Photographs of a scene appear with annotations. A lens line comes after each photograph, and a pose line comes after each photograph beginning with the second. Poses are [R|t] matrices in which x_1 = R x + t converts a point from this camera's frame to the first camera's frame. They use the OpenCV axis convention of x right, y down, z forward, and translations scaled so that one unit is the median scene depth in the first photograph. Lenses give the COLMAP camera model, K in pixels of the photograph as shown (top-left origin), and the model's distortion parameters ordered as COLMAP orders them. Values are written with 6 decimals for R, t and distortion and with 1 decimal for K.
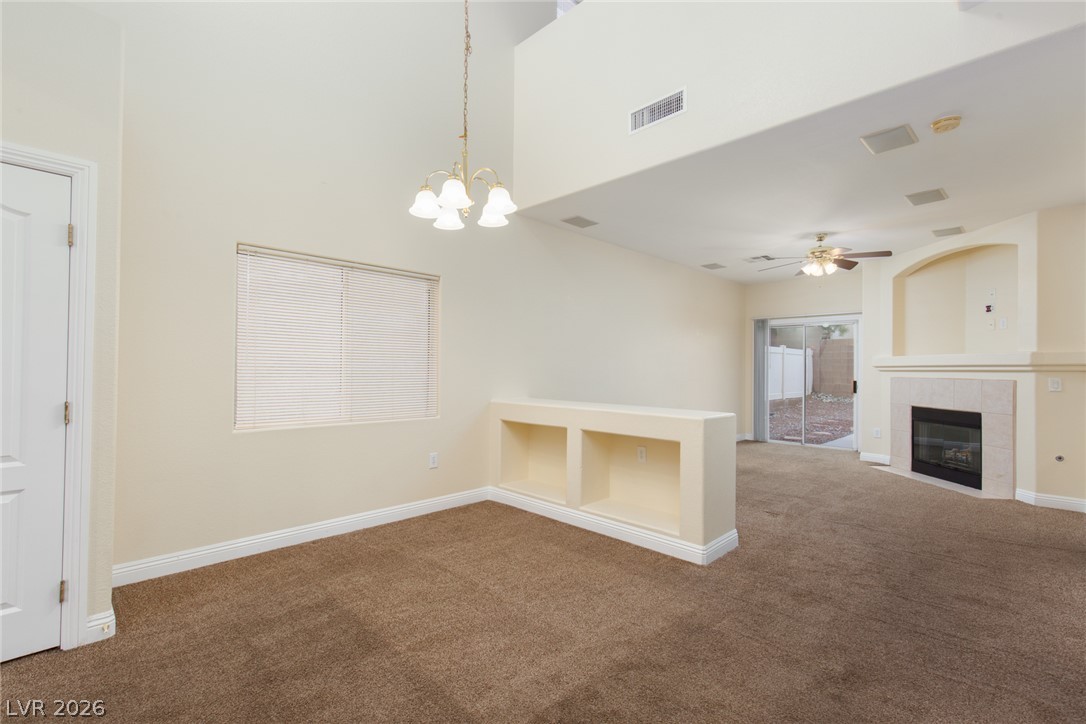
lens RADIAL K [[485.6, 0, 543.0], [0, 485.6, 363.5], [0, 0, 1]] dist [0.009084, -0.001752]
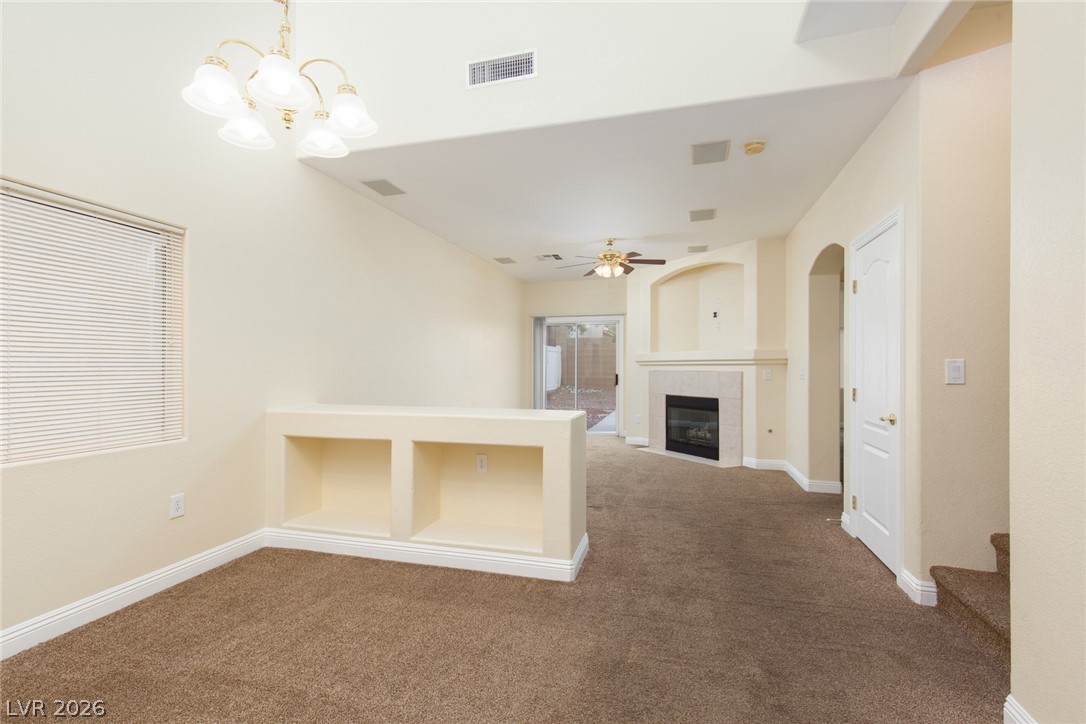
lens RADIAL K [[485.6, 0, 540.9], [0, 485.6, 363.3], [0, 0, 1]] dist [0.009084, -0.001752]
pose [[0.872157, -0.006391, 0.489184, -0.109637], [0.002844, 0.999964, 0.007994, 0.001349], [-0.489217, -0.005581, 0.872144, 0.166306]]
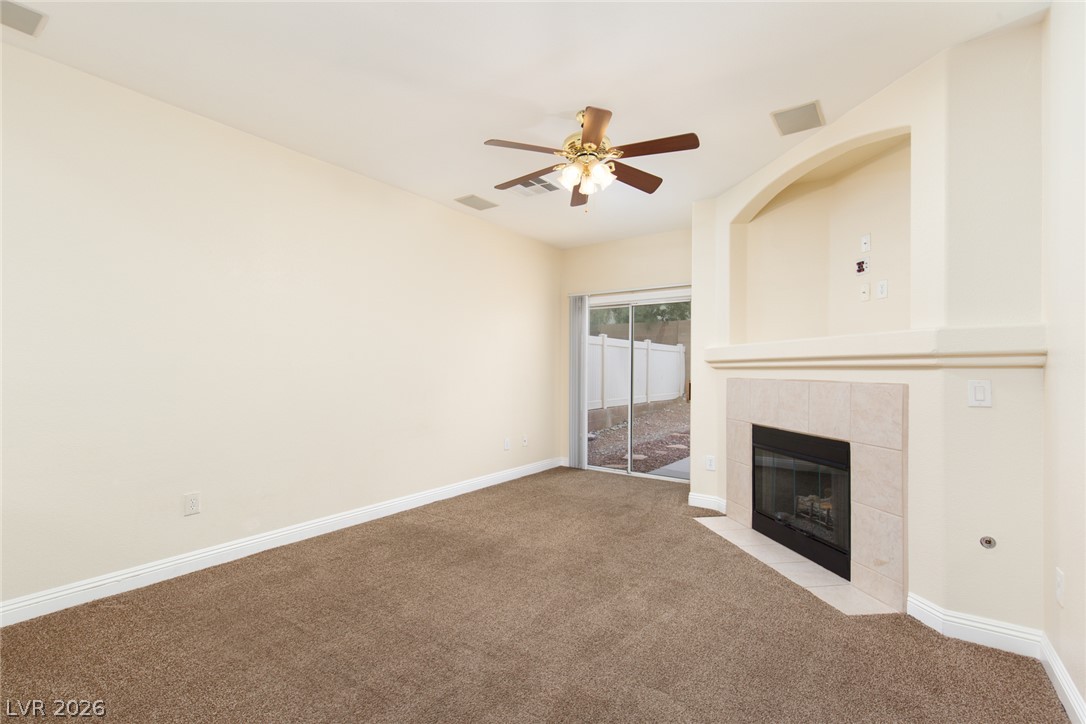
lens RADIAL K [[485.6, 0, 539.3], [0, 485.6, 364.5], [0, 0, 1]] dist [0.009084, -0.001752]
pose [[0.987101, -0.000923, 0.160094, 0.519536], [0.000515, 0.999997, 0.002595, 0.012369], [-0.160096, -0.002479, 0.987098, 0.575338]]
